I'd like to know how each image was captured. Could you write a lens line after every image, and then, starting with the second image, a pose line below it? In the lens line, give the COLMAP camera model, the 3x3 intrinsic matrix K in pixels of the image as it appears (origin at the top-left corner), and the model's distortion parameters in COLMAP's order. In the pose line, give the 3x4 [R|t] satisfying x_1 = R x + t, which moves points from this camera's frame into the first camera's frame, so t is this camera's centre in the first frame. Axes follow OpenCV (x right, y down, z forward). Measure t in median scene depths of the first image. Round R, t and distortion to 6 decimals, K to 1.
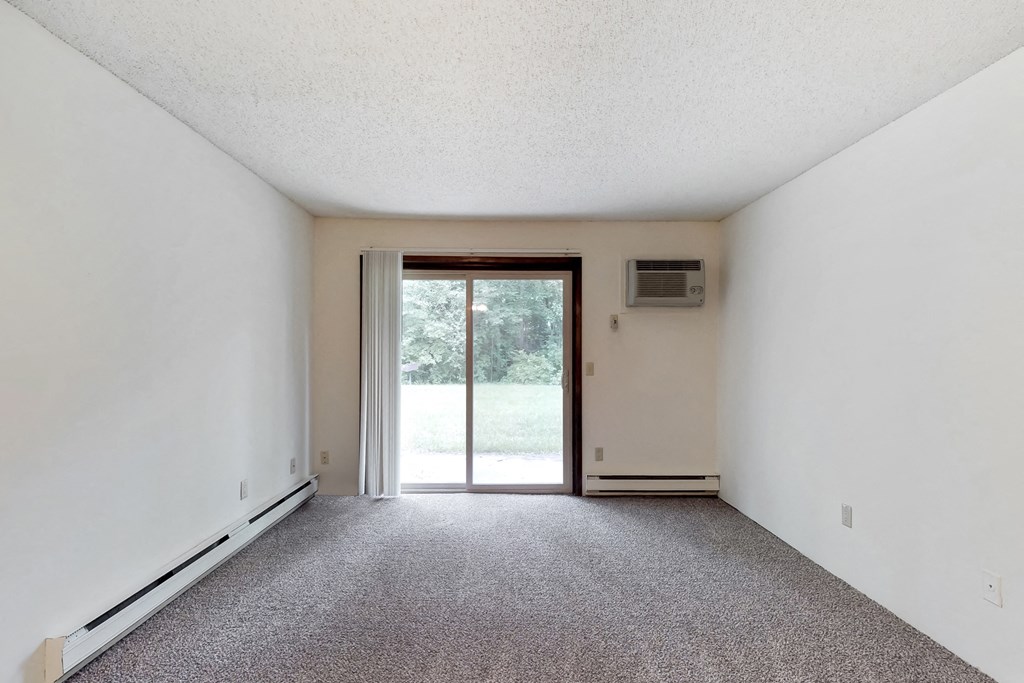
lens RADIAL K [[498.5, 0, 512.5], [0, 498.5, 345.8], [0, 0, 1]] dist [0.003143, -0.000604]
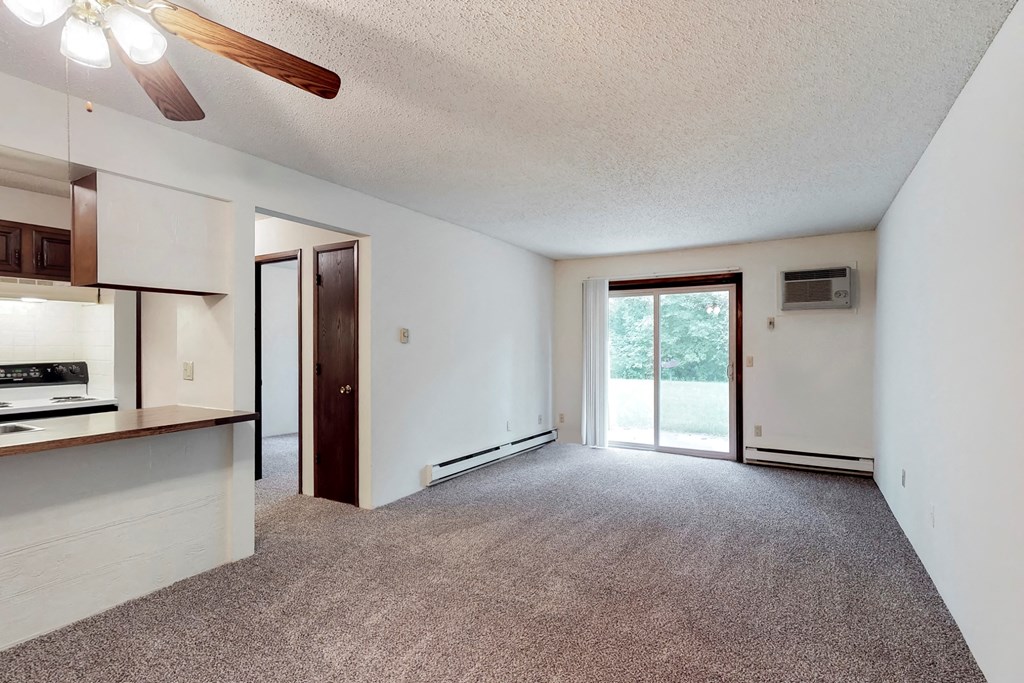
lens RADIAL K [[498.5, 0, 510.6], [0, 498.5, 344.7], [0, 0, 1]] dist [0.003143, -0.000604]
pose [[0.835224, -0.005661, -0.549880, 0.340424], [0.004926, 0.999984, -0.002812, 0.004680], [0.549887, -0.000360, 0.835239, -0.365348]]
